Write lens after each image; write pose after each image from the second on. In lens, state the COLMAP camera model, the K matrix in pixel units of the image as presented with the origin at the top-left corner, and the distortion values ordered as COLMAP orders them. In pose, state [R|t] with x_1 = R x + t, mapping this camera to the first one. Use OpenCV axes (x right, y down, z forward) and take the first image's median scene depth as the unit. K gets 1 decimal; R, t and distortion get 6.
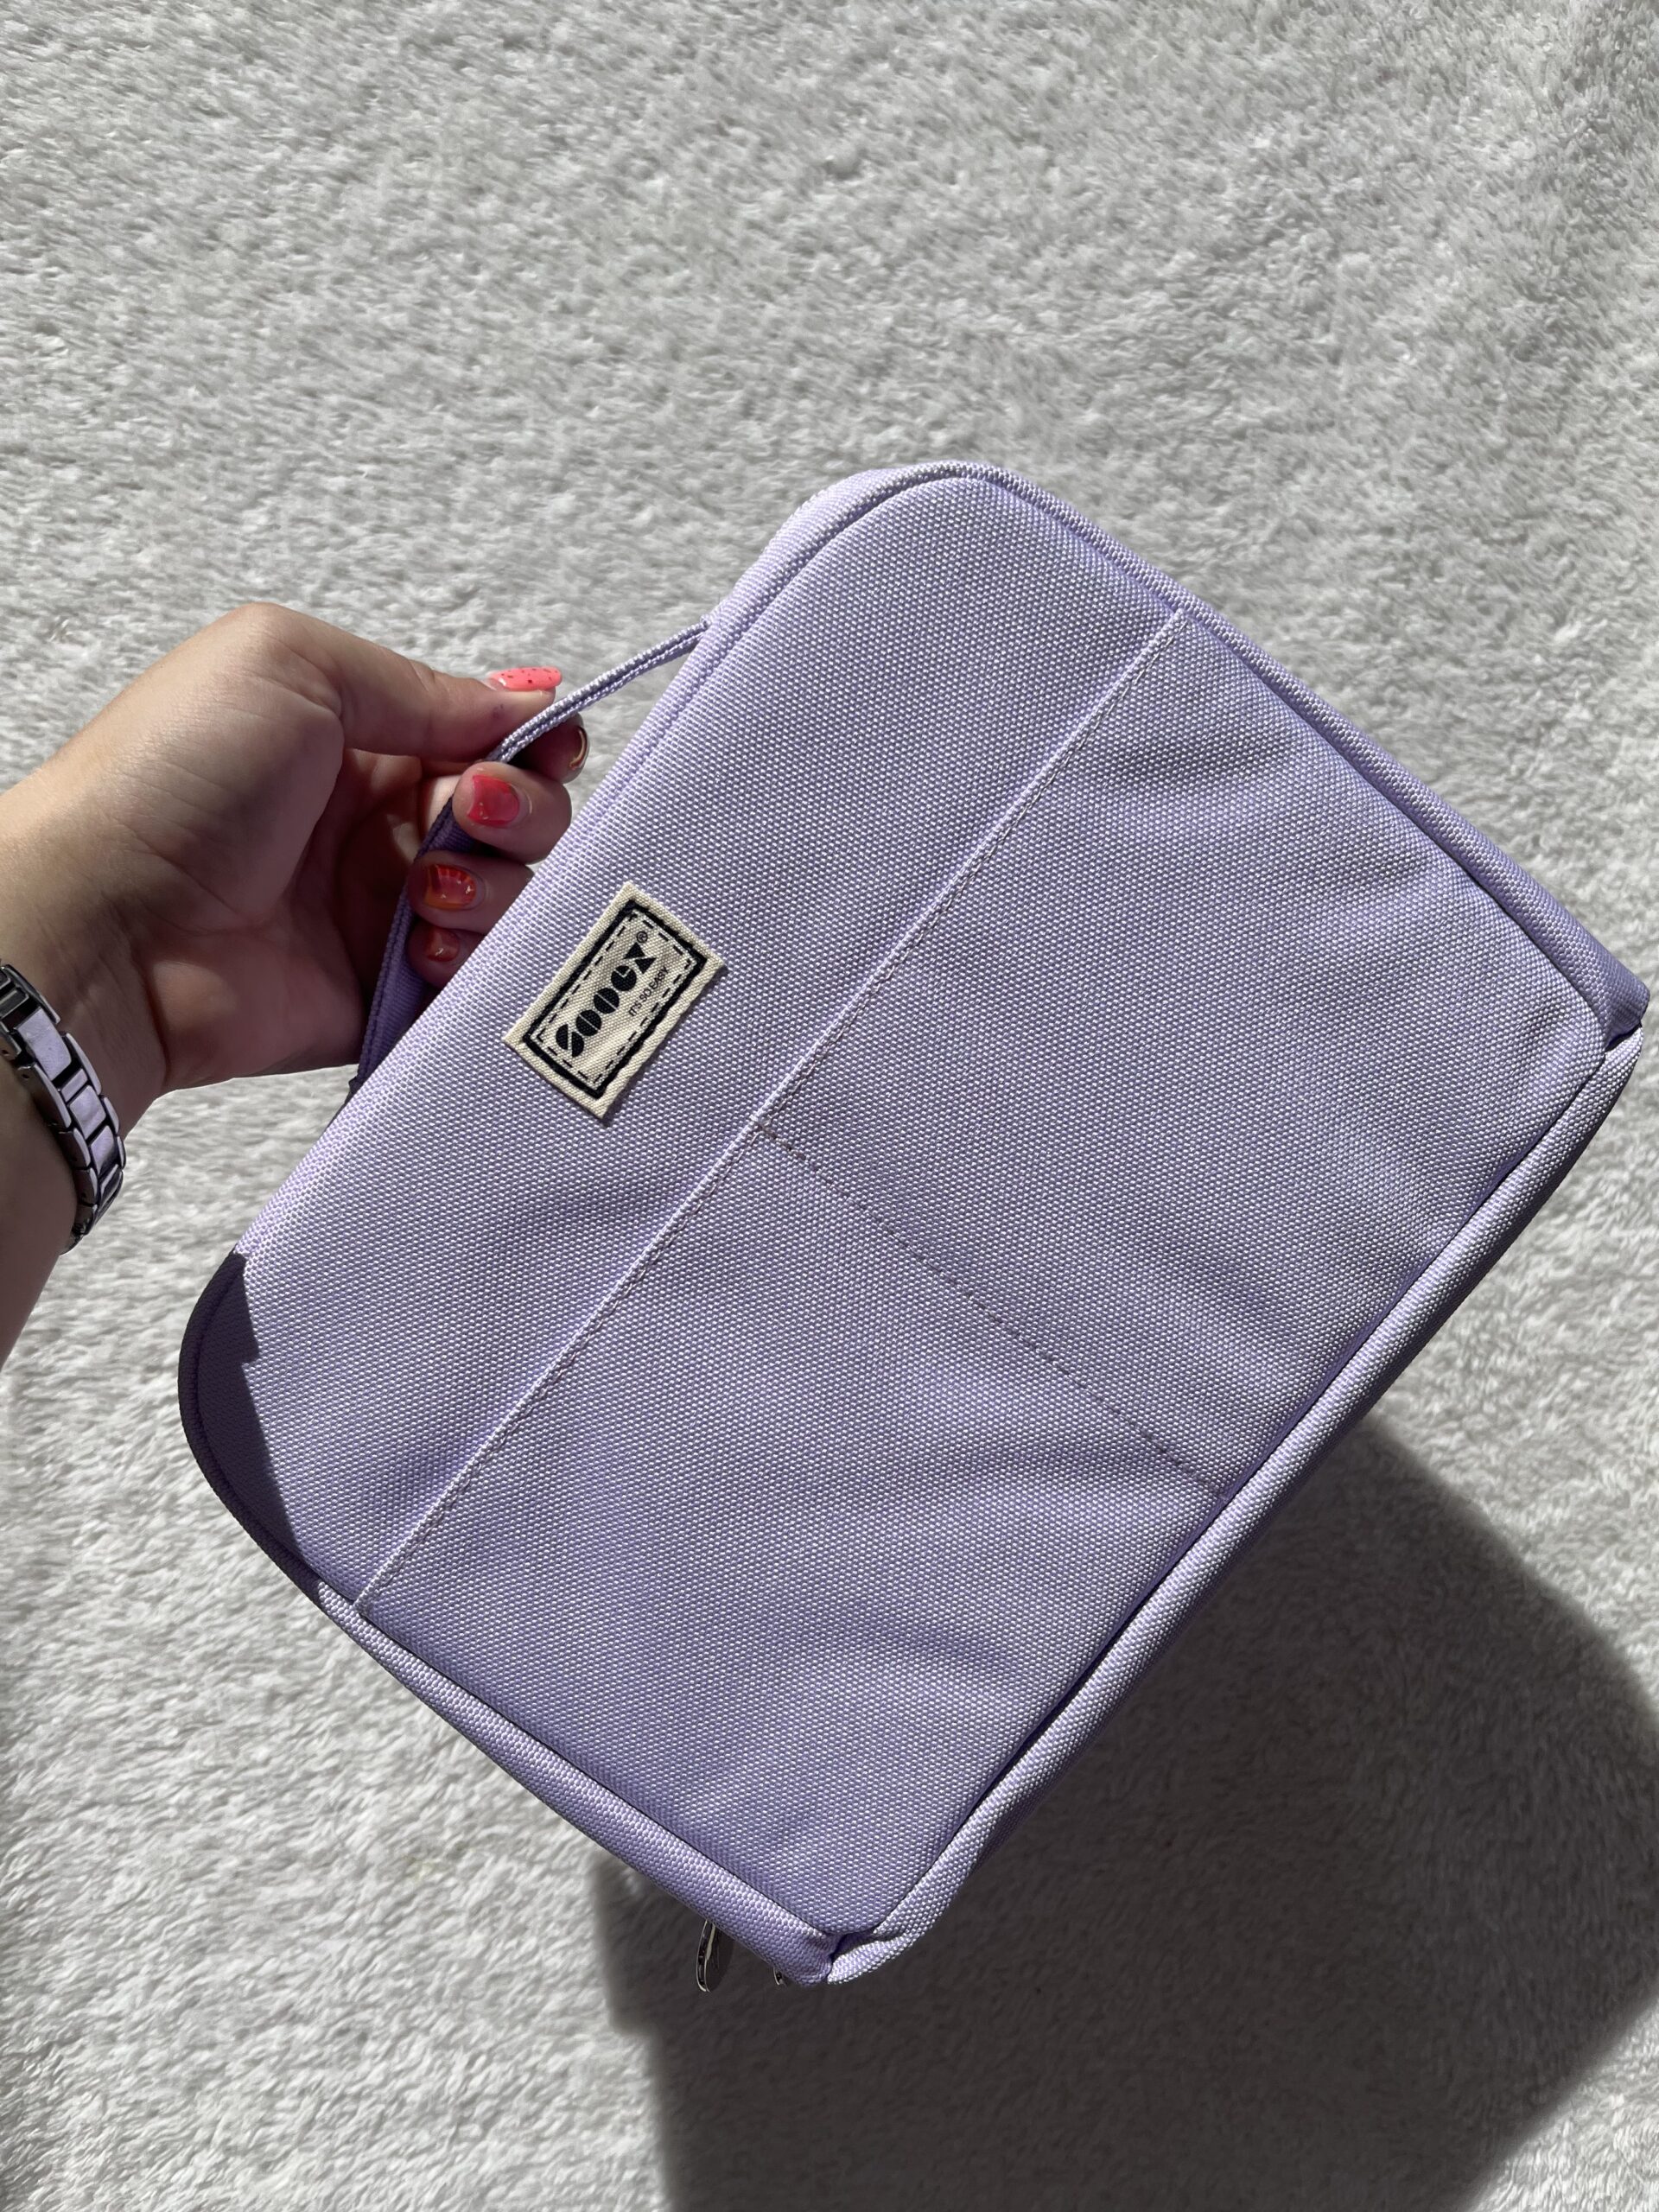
lens RADIAL K [[1769.4, 0, 832.4], [0, 1769.4, 1106.4], [0, 0, 1]] dist [0.077048, -0.098886]
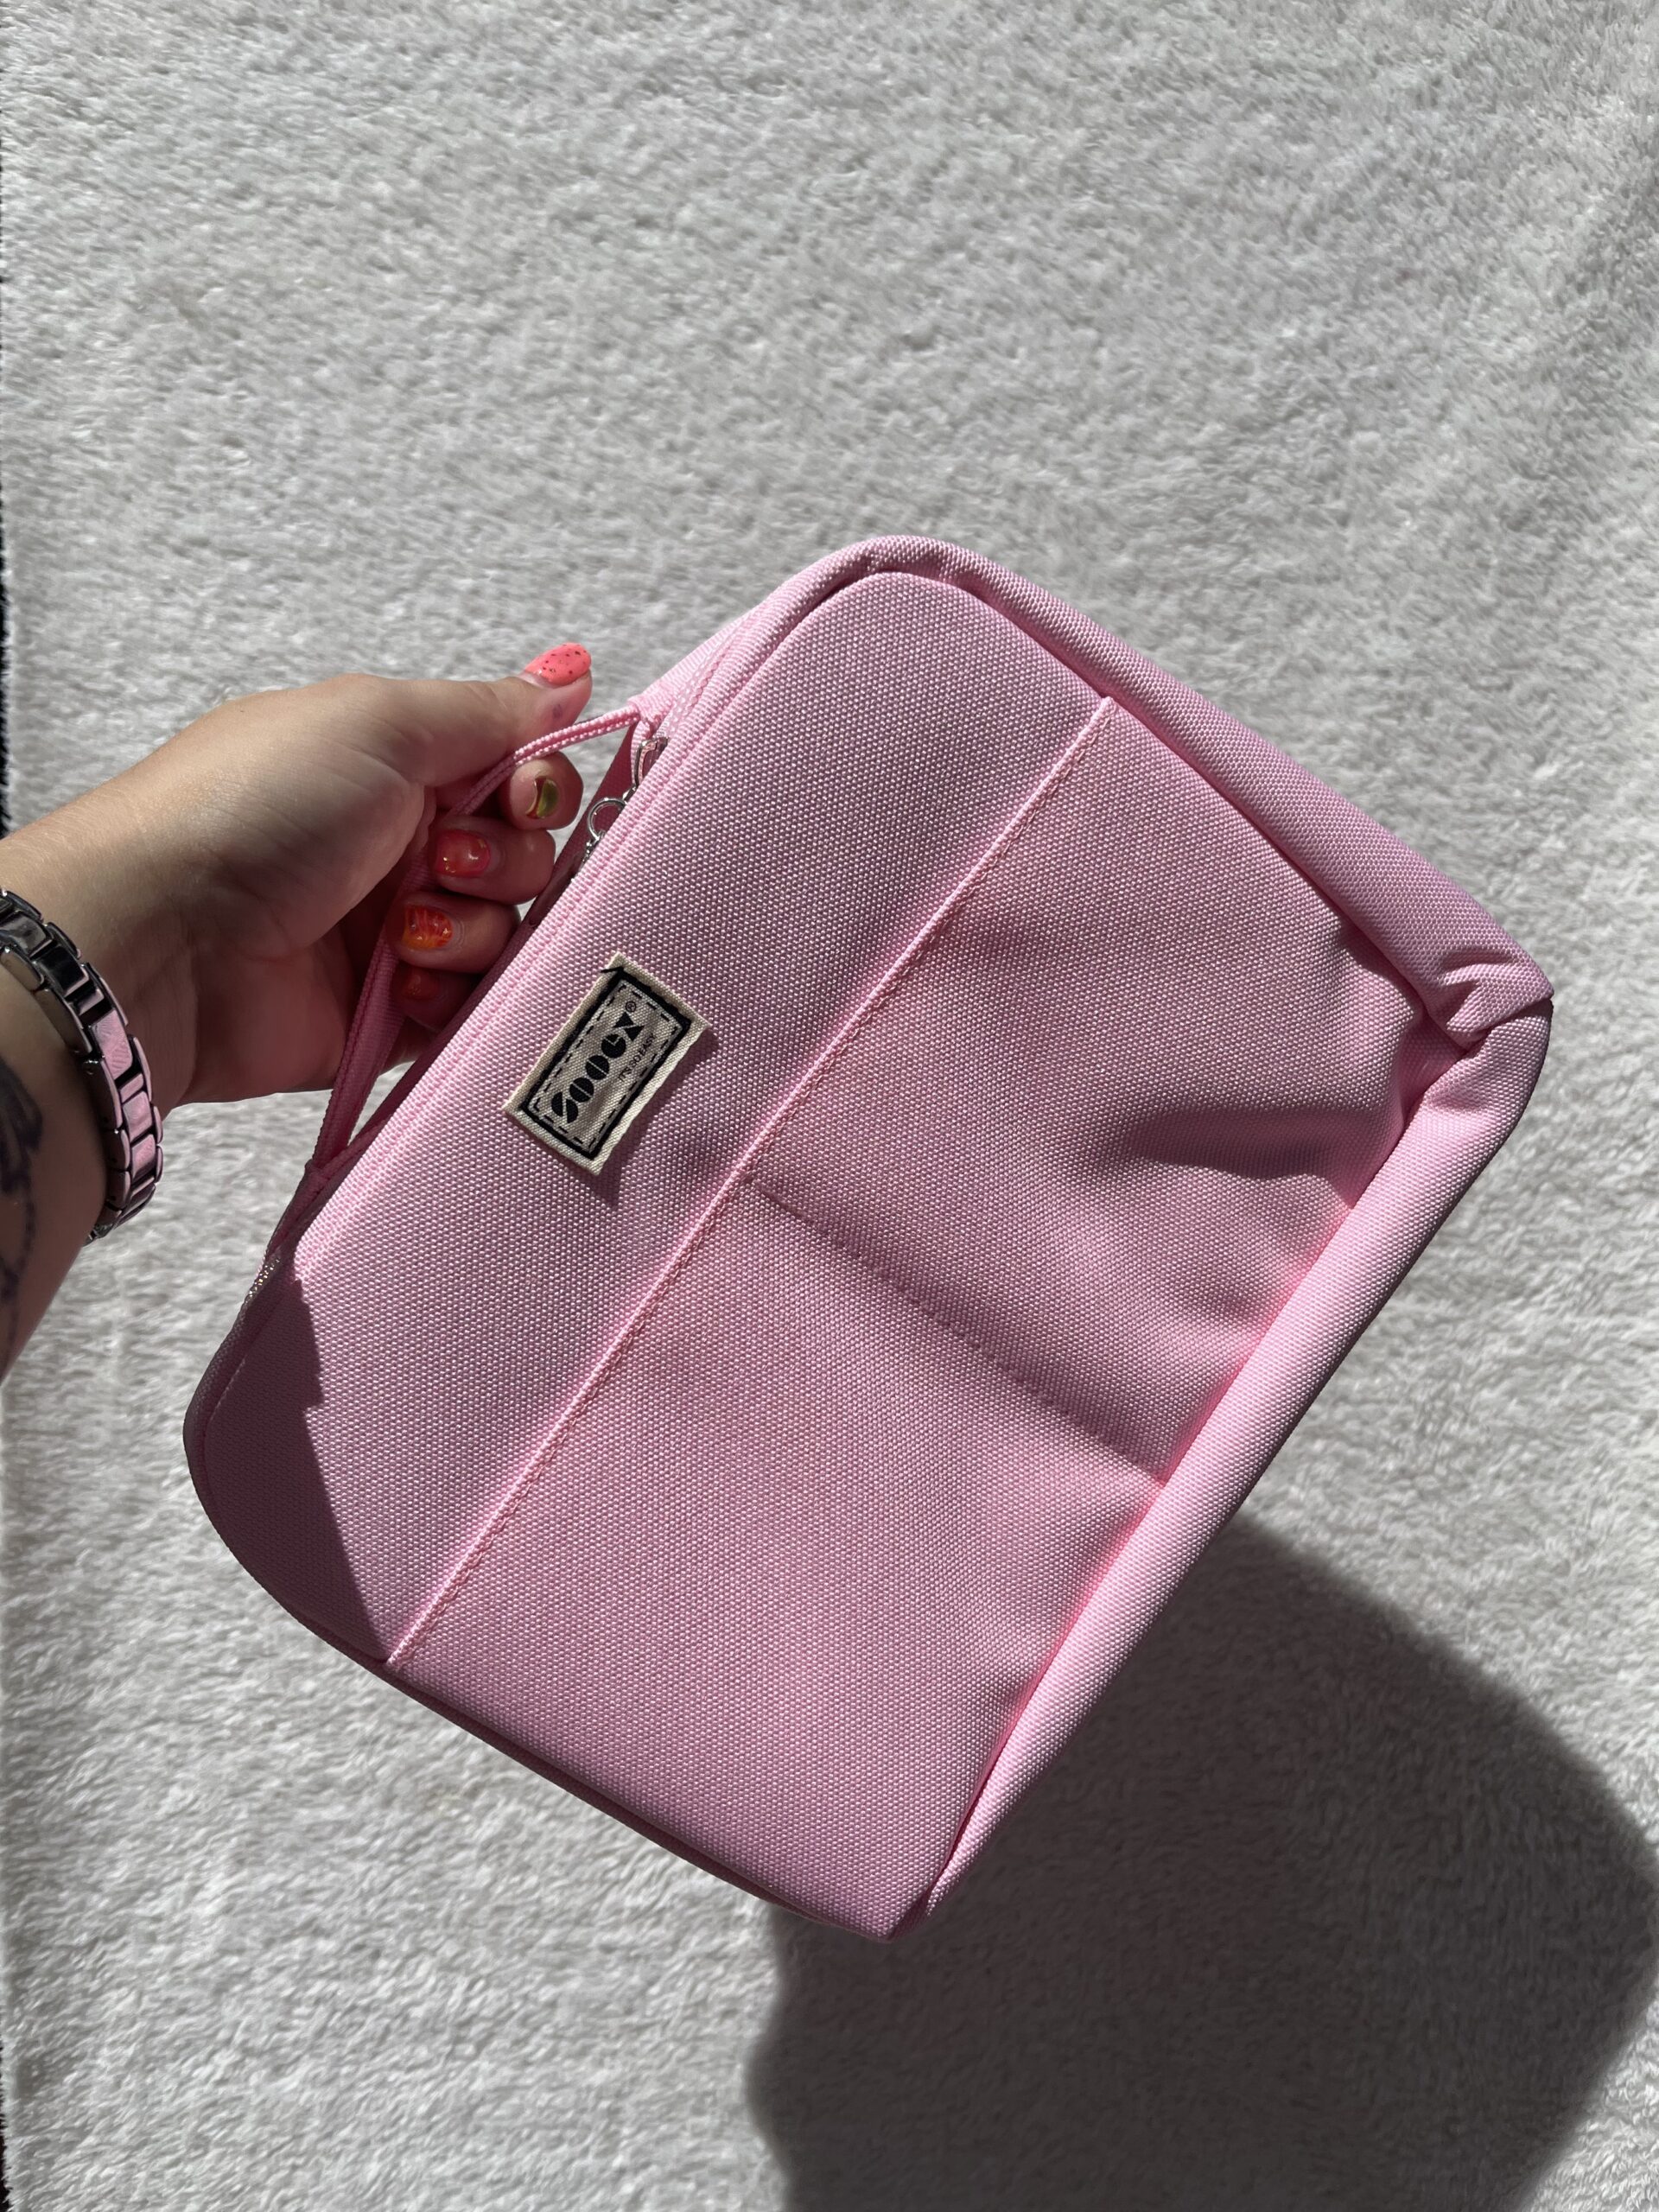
lens RADIAL K [[1769.4, 0, 853.3], [0, 1769.4, 1104.6], [0, 0, 1]] dist [0.077048, -0.098886]
pose [[0.997582, 0.068781, -0.009940, 0.008622], [-0.069069, 0.997089, -0.032309, 0.008835], [0.007689, 0.032917, 0.999428, -0.129978]]
